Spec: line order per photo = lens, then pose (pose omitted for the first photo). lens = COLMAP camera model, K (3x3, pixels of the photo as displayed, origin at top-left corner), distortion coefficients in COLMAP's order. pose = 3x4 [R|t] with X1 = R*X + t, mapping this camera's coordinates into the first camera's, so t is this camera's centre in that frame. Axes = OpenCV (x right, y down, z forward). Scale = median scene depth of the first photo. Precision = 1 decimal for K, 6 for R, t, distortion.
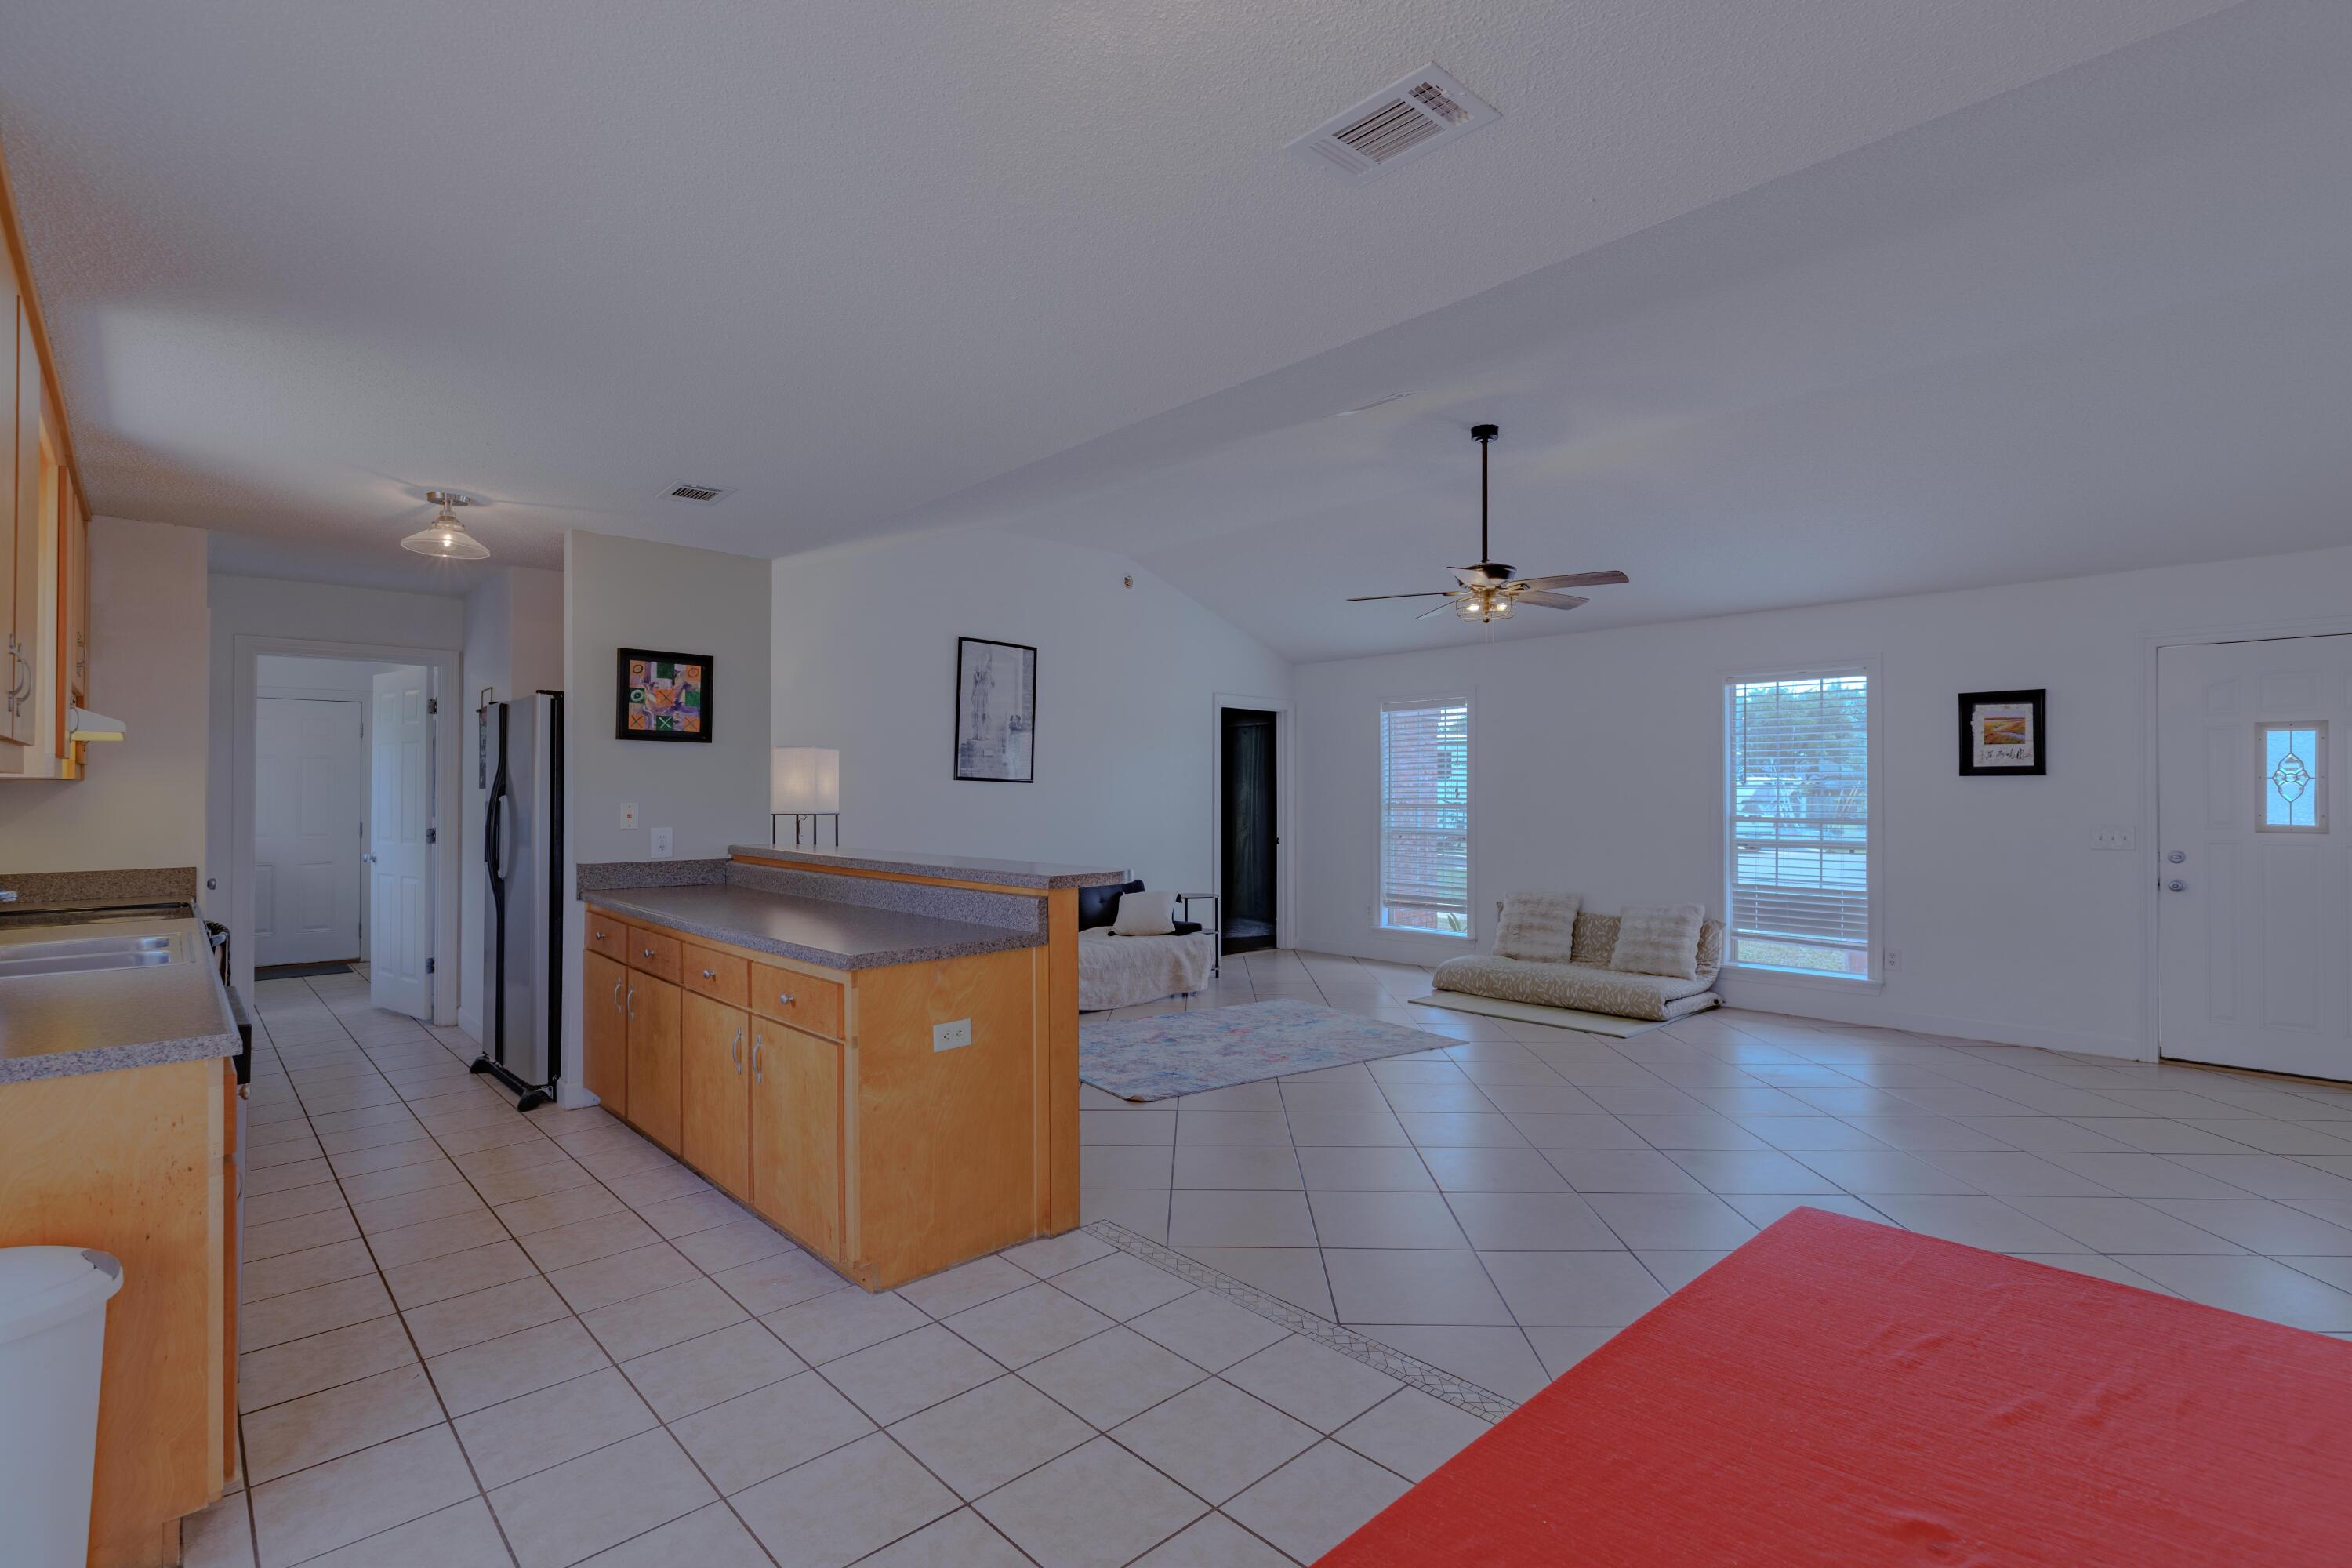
lens RADIAL K [[1137.0, 0, 1174.8], [0, 1137.0, 765.5], [0, 0, 1]] dist [-0.001419, -0.000059]
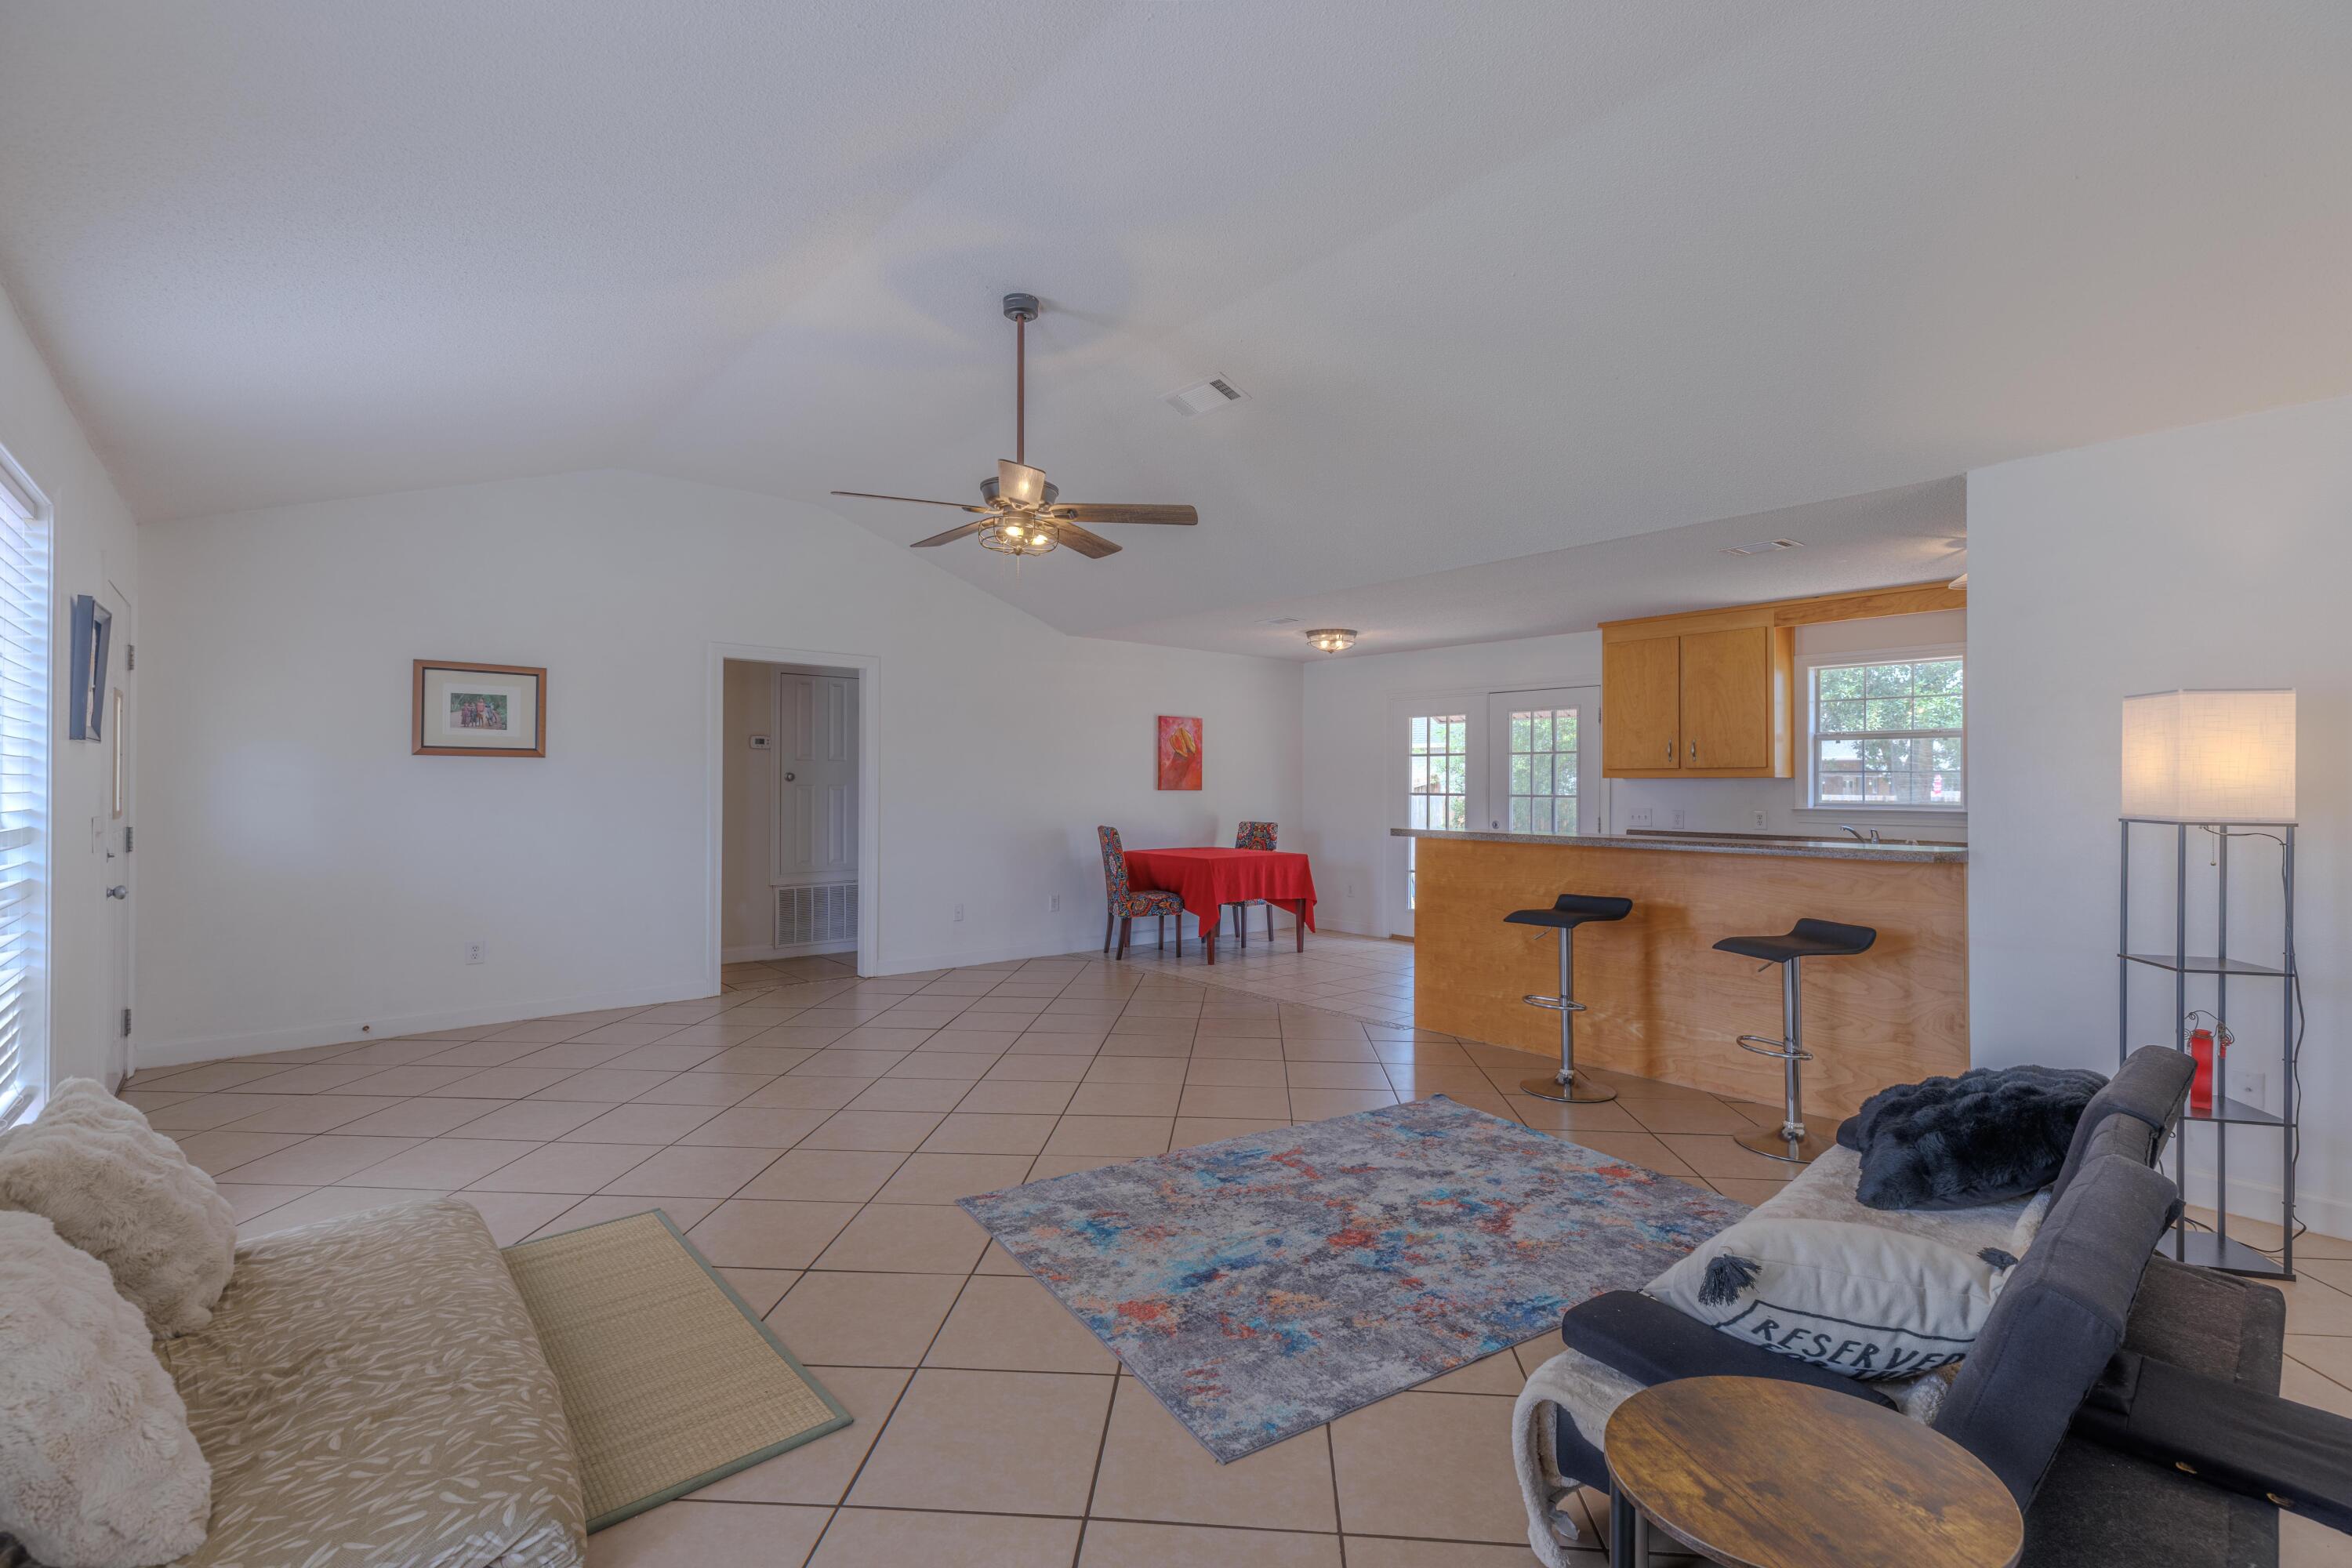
lens RADIAL K [[1049.6, 0, 1173.0], [0, 1049.6, 776.5], [0, 0, 1]] dist [0.000362, 0.000019]
pose [[-0.998432, 0.000809, 0.055979, 0.133360], [0.001347, 0.999953, 0.009567, 0.016701], [-0.055969, 0.009628, -0.998386, 1.771198]]
